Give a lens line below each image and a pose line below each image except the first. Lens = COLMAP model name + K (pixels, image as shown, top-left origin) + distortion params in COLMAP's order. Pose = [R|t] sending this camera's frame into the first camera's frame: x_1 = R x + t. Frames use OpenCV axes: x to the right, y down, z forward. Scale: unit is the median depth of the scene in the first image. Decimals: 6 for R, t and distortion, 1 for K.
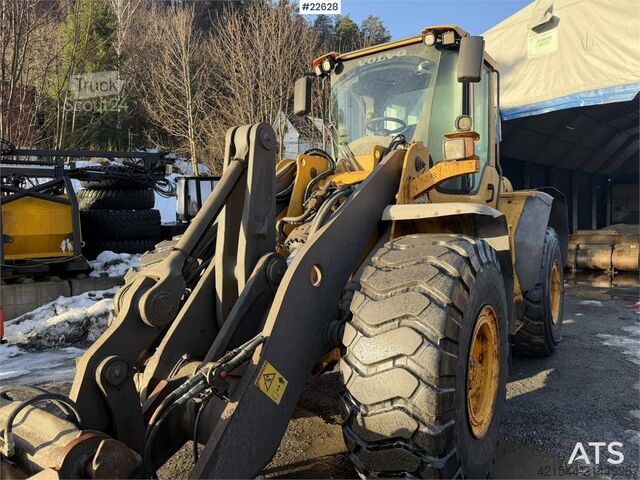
lens RADIAL K [[445.4, 0, 316.9], [0, 445.4, 242.6], [0, 0, 1]] dist [0.074212, -0.104766]
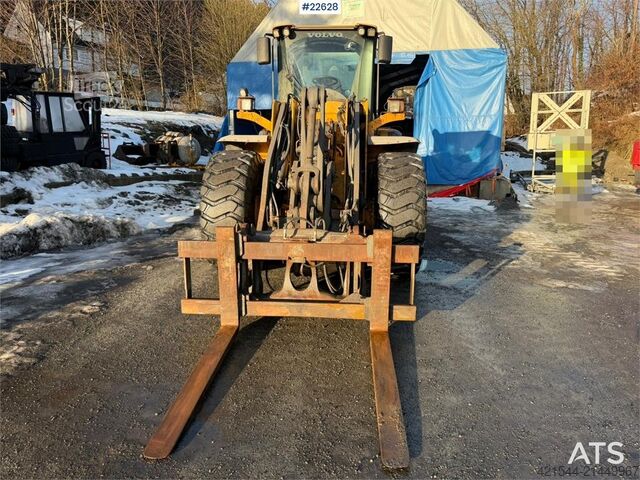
lens RADIAL K [[445.4, 0, 316.9], [0, 445.4, 242.6], [0, 0, 1]] dist [0.074212, -0.104766]
pose [[0.868254, -0.080768, 0.489502, -0.744459], [0.000351, 0.986759, 0.162192, 0.039281], [-0.496120, -0.140652, 0.856786, -0.423160]]
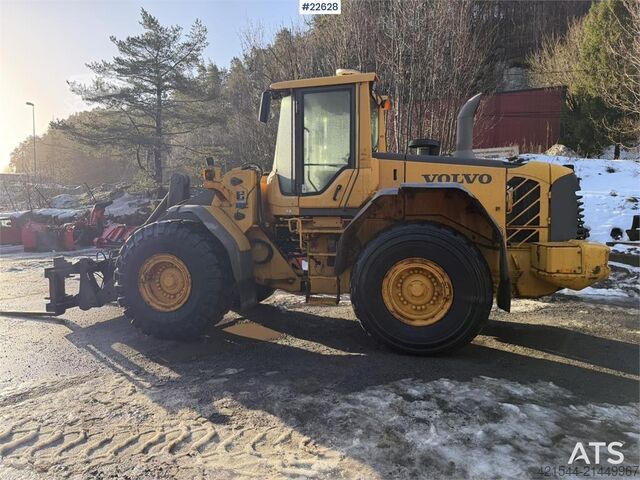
lens RADIAL K [[456.6, 0, 311.9], [0, 456.6, 239.5], [0, 0, 1]] dist [0.029496, -0.035175]
pose [[0.328610, 0.098067, -0.939360, 1.781484], [-0.044413, 0.995099, 0.088350, -0.105757], [0.943421, 0.012687, 0.331355, 0.621990]]
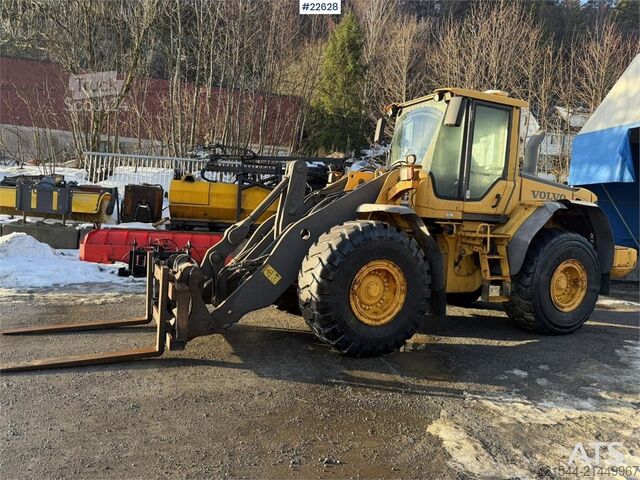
lens RADIAL K [[445.4, 0, 316.9], [0, 445.4, 242.6], [0, 0, 1]] dist [0.074212, -0.104766]
pose [[0.856250, 0.109339, -0.504858, 0.710173], [-0.100285, 0.993933, 0.045174, 0.008969], [0.506734, 0.011949, 0.862019, -0.505713]]
